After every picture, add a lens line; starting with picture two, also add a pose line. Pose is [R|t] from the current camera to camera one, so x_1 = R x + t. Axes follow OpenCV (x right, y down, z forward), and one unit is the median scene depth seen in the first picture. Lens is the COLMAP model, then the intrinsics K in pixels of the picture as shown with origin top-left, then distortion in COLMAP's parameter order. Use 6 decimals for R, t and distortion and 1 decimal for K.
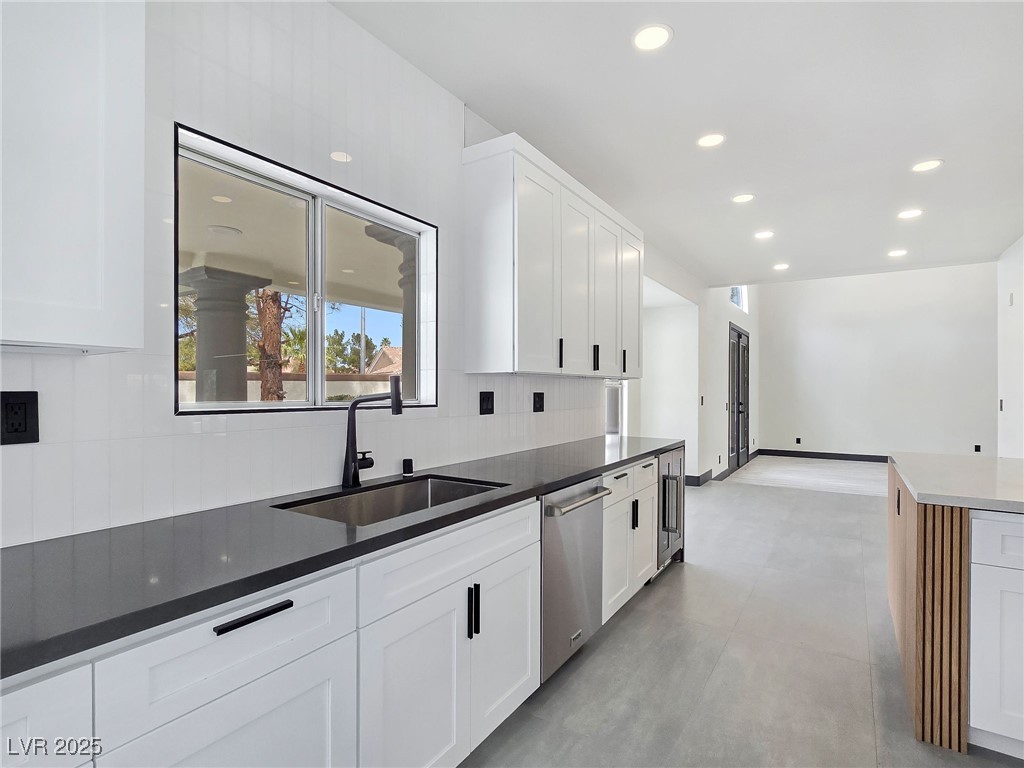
lens RADIAL K [[528.6, 0, 512.0], [0, 528.6, 384.0], [0, 0, 1]] dist [0.001258, -0.000211]
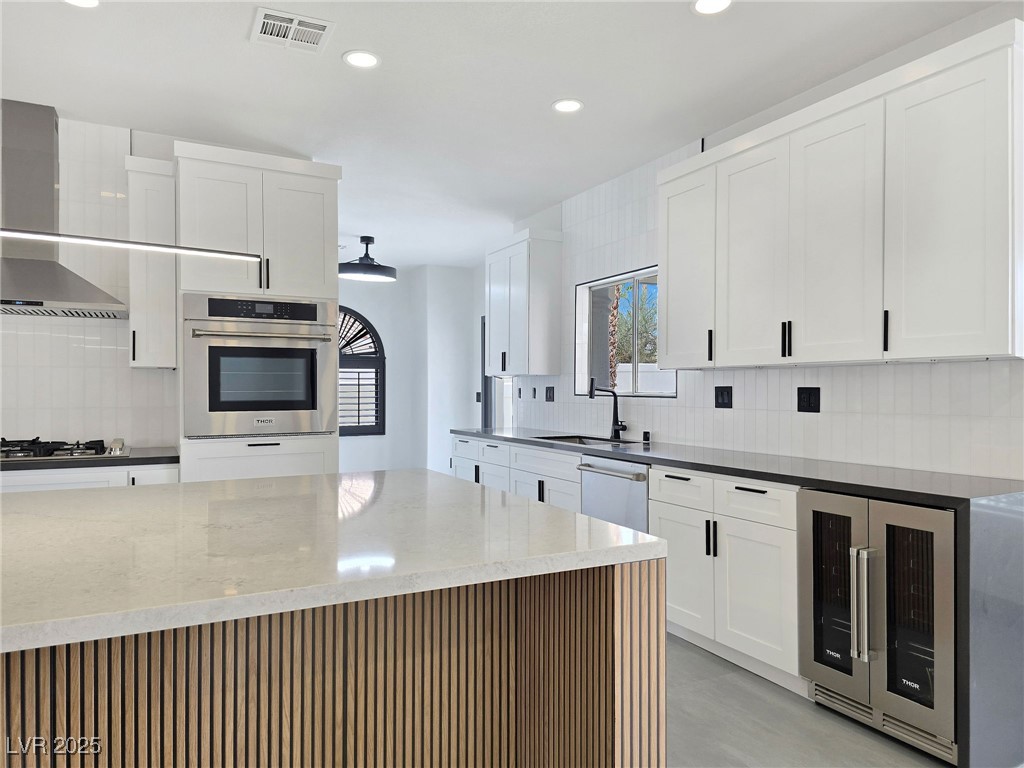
lens RADIAL K [[681.8, 0, 512.0], [0, 681.8, 384.0], [0, 0, 1]] dist [0.042057, 0.000918]
pose [[-0.490236, -0.007805, -0.871555, 1.322481], [0.006871, 0.999894, -0.012820, 0.024776], [0.871562, -0.012273, -0.490131, 1.283825]]
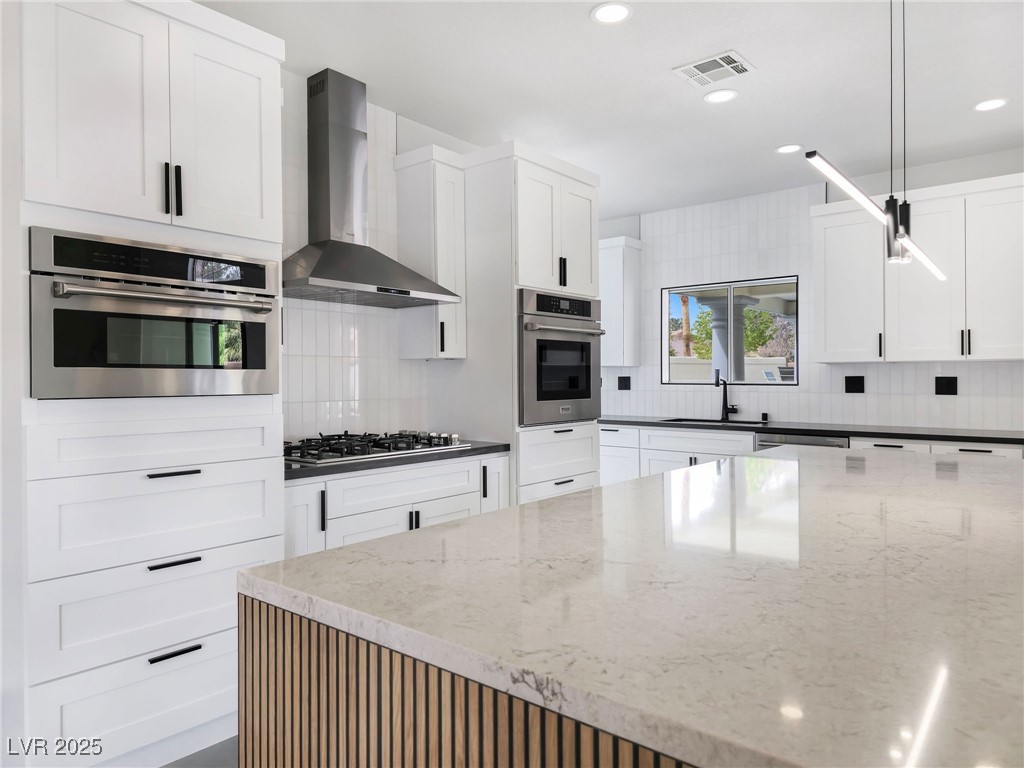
lens RADIAL K [[681.8, 0, 512.0], [0, 681.8, 384.0], [0, 0, 1]] dist [0.042057, 0.000918]
pose [[-0.122144, 0.008163, -0.992479, 1.795400], [0.011681, 0.999909, 0.006786, 0.012921], [0.992444, -0.010765, -0.122228, 0.338775]]
